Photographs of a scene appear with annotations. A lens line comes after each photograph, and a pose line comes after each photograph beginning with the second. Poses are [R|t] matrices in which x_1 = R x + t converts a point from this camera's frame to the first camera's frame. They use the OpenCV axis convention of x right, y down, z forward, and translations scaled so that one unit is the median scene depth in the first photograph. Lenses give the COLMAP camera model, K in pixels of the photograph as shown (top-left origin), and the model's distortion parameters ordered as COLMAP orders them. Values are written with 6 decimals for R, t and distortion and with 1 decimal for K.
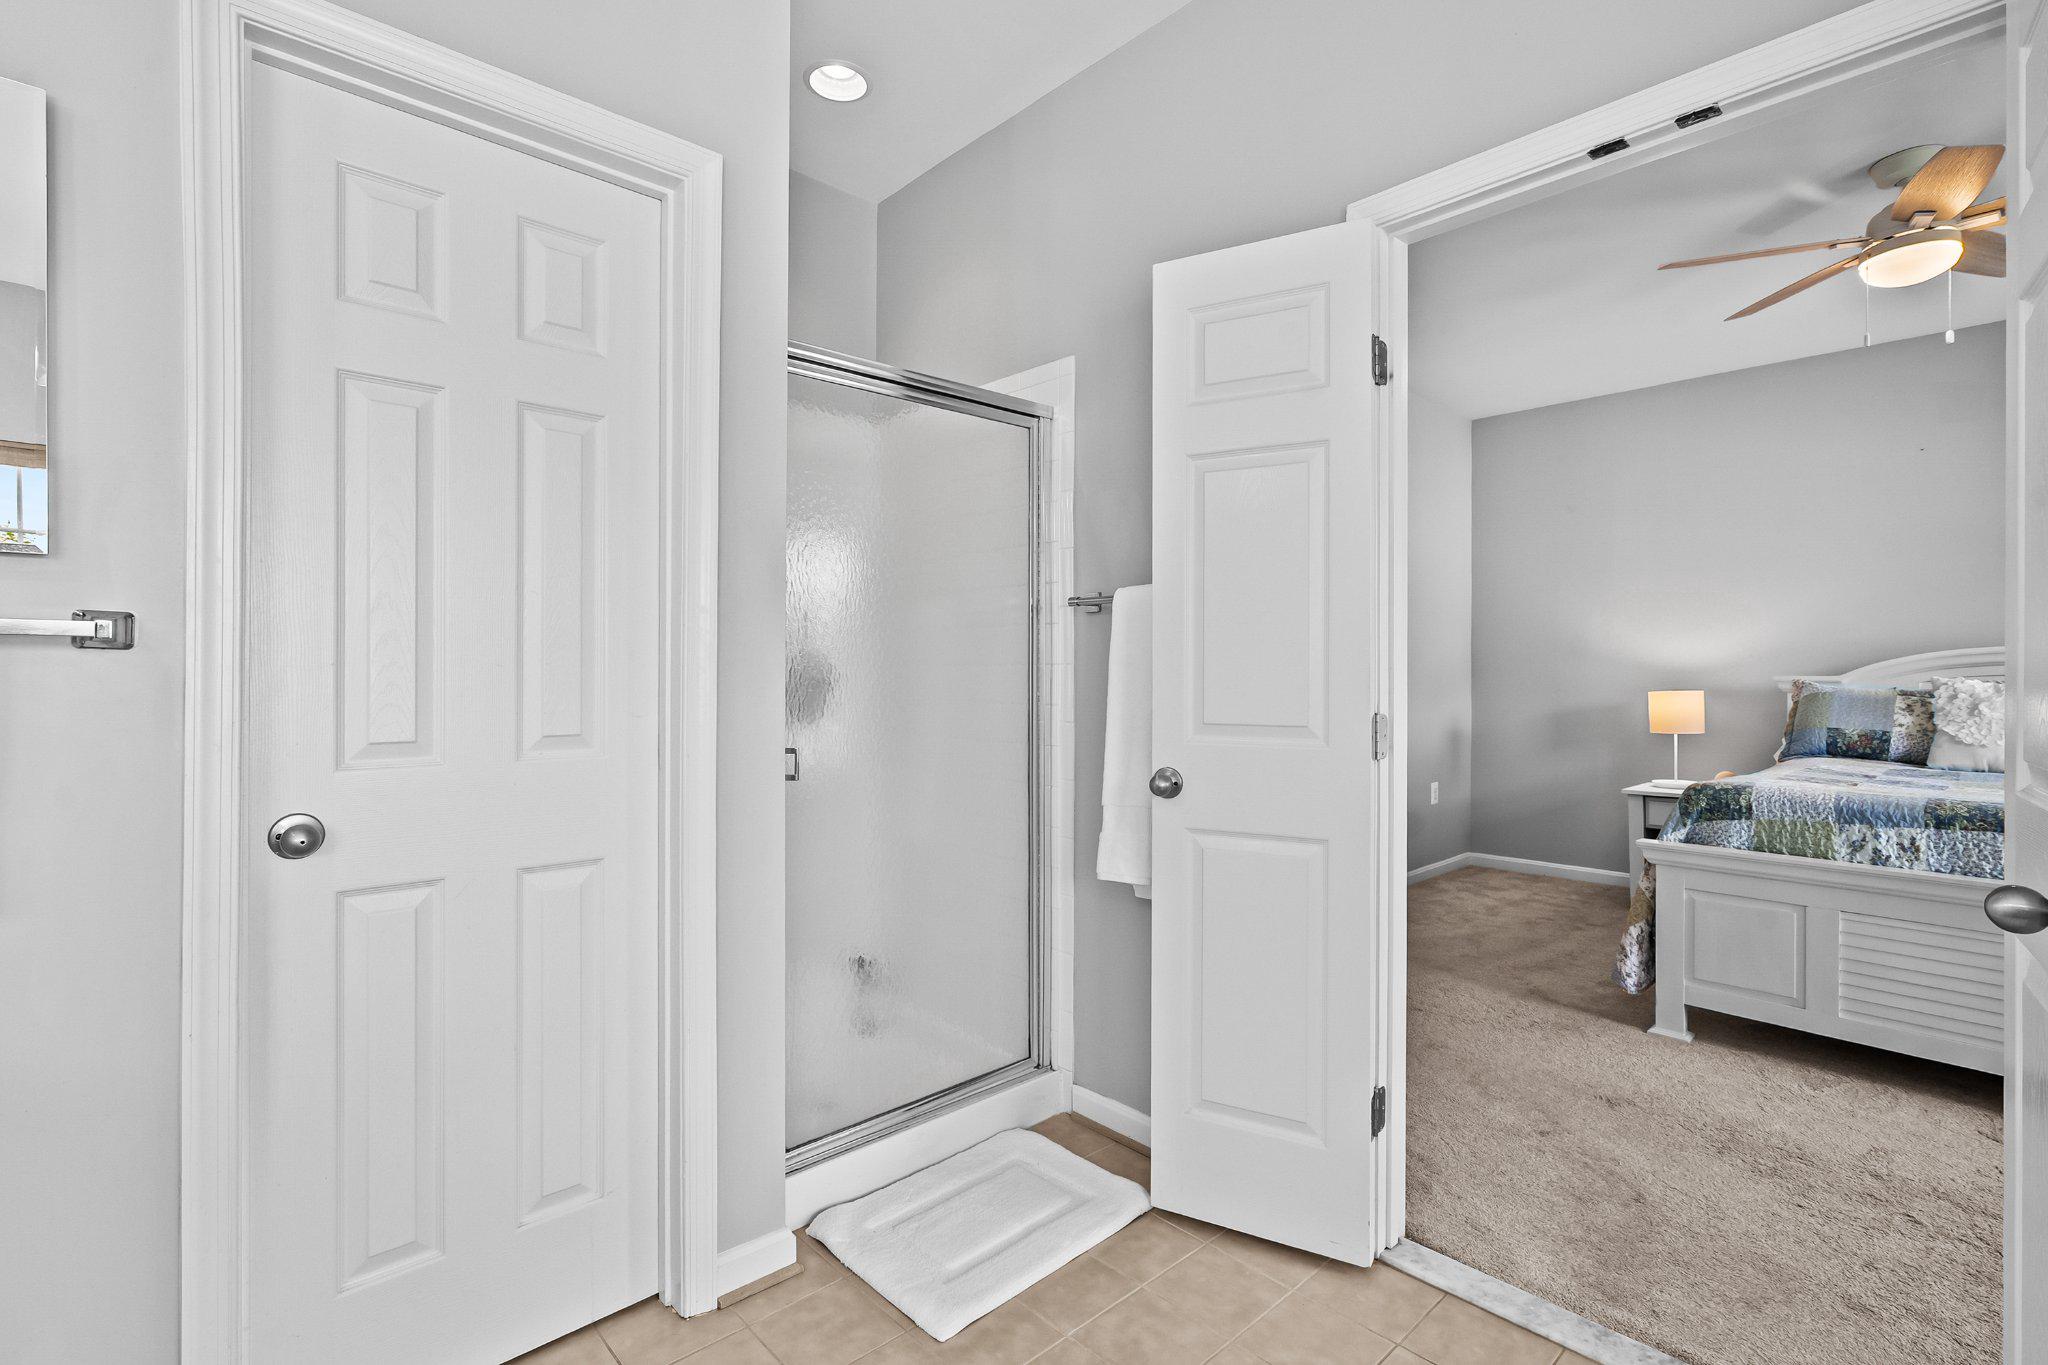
lens RADIAL K [[943.0, 0, 1024.9], [0, 943.0, 668.0], [0, 0, 1]] dist [0.000681, 0.001334]
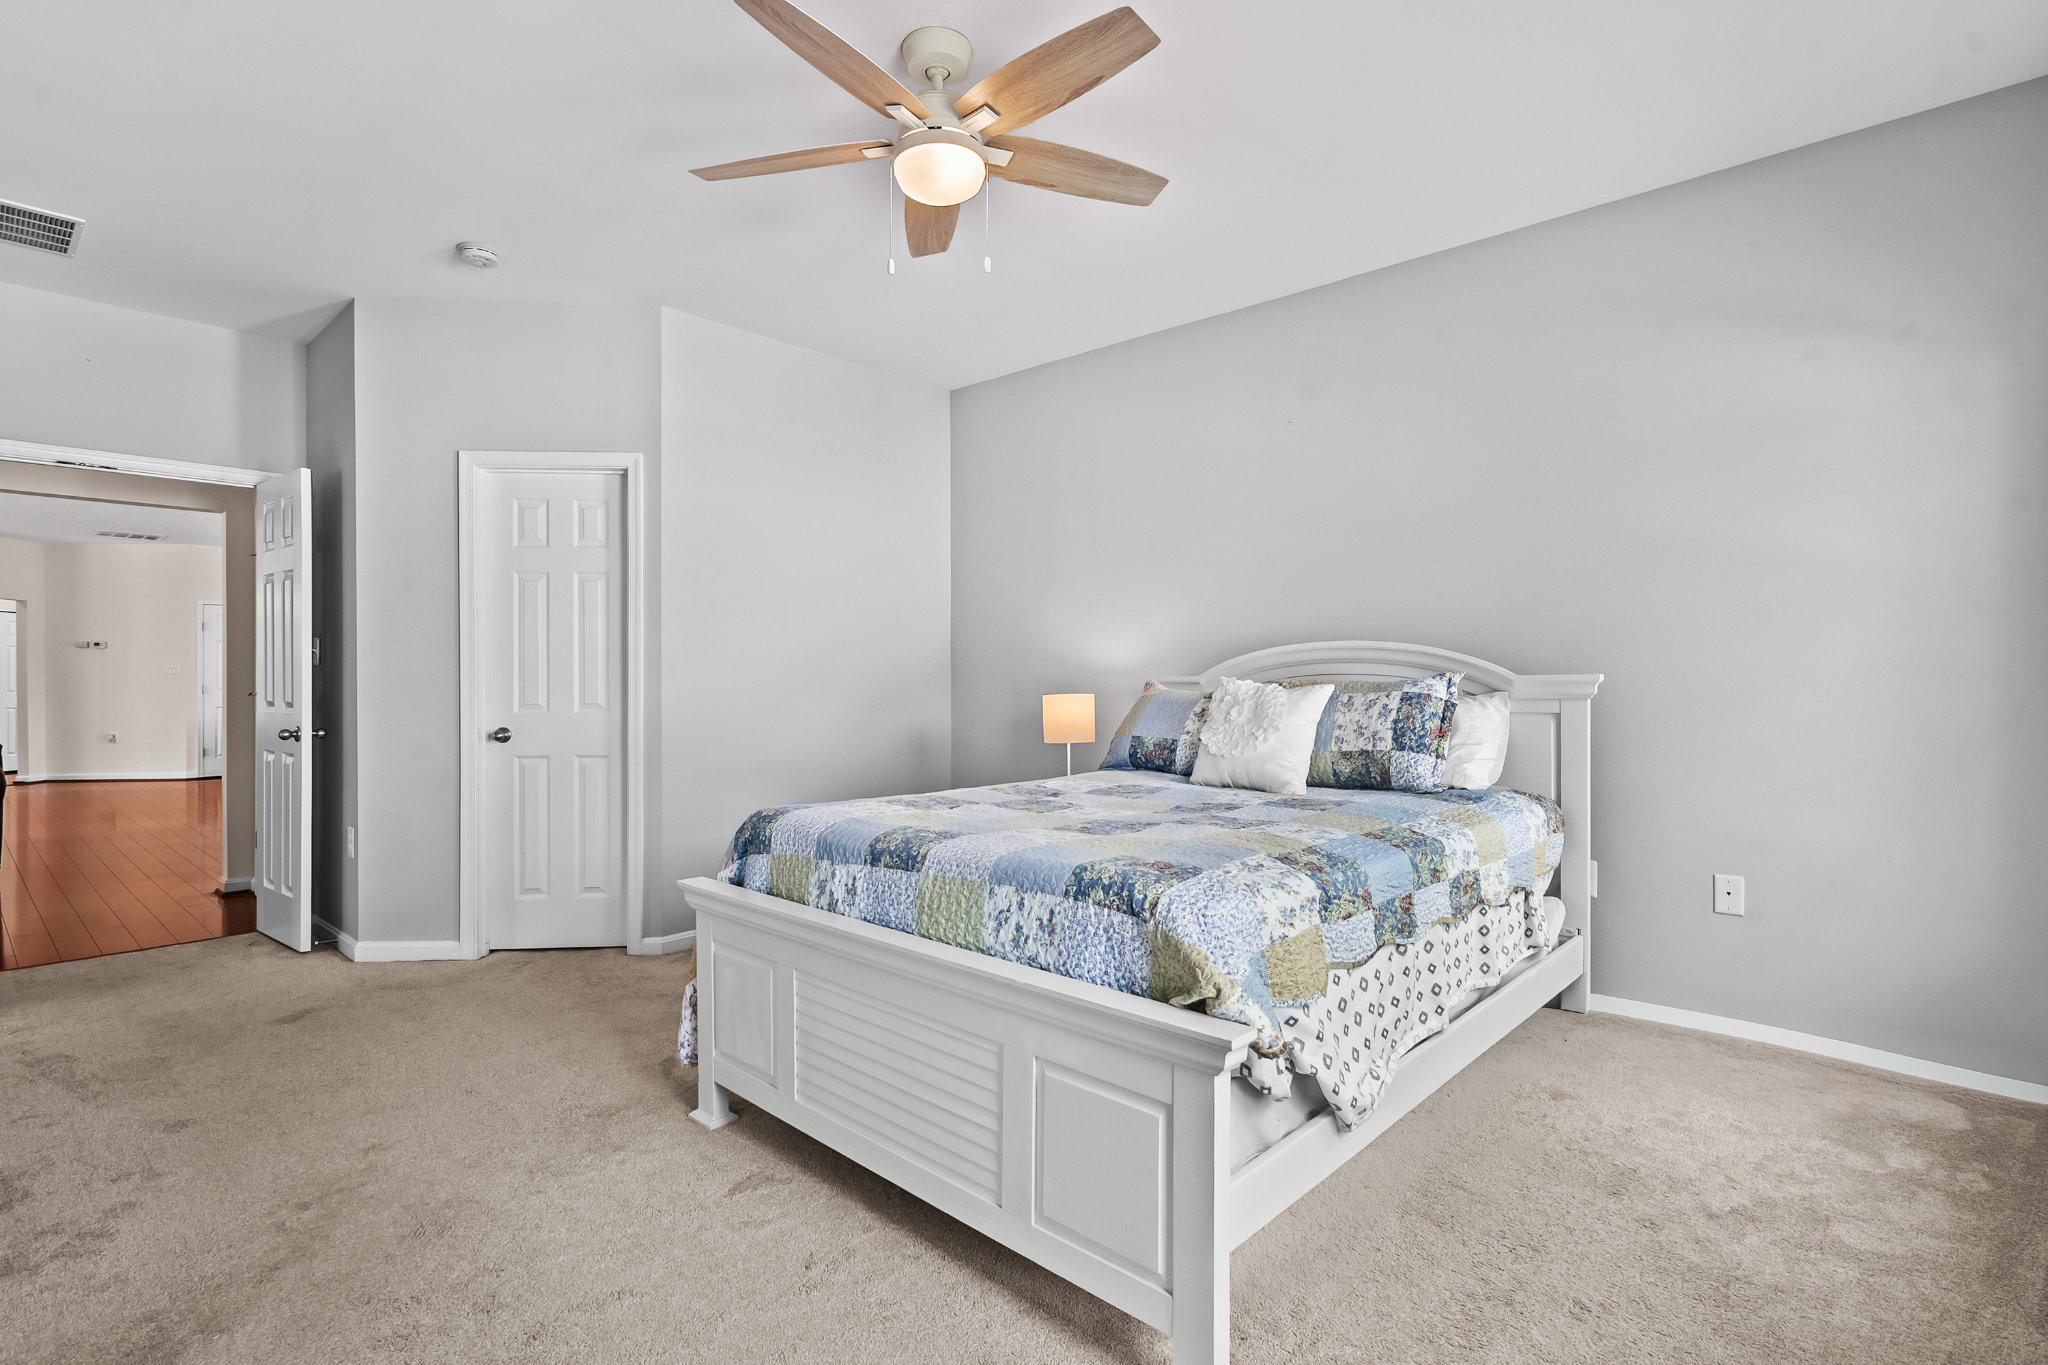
lens RADIAL K [[986.9, 0, 1025.3], [0, 986.9, 685.6], [0, 0, 1]] dist [-0.014741, 0.000138]
pose [[0.996150, -0.005708, 0.087482, 0.841787], [0.004606, 0.999908, 0.012794, 0.006081], [-0.087547, -0.012342, 0.996084, 0.130006]]
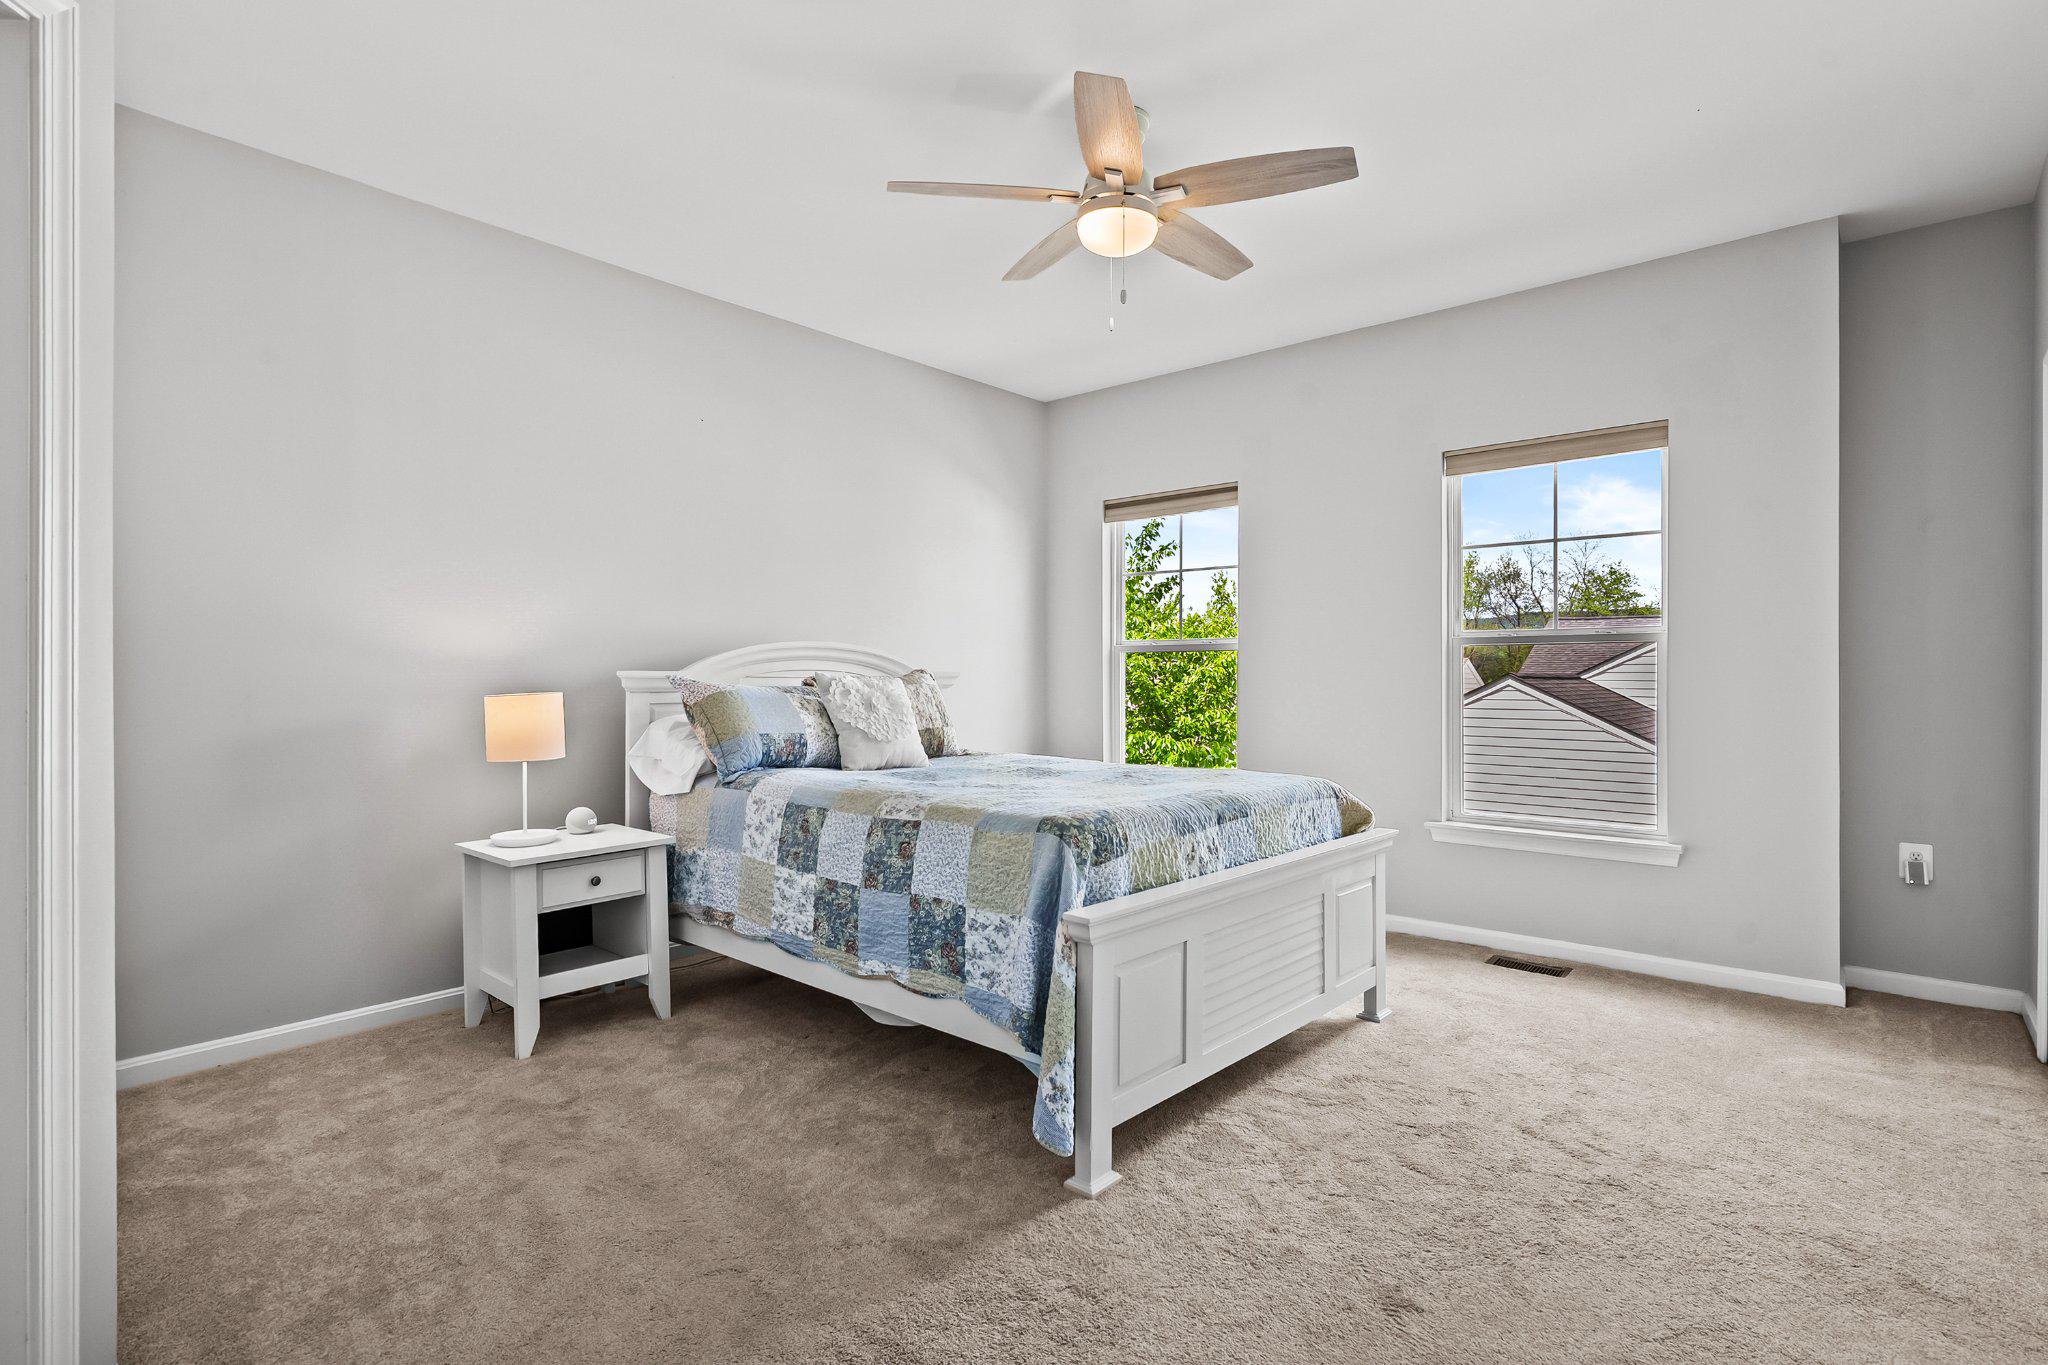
lens RADIAL K [[986.9, 0, 1016.8], [0, 986.9, 681.7], [0, 0, 1]] dist [-0.014741, 0.000138]
pose [[-0.099105, -0.005054, 0.995064, -0.029582], [-0.008340, 0.999956, 0.004248, 0.015586], [-0.995042, -0.007878, -0.099142, 1.079954]]
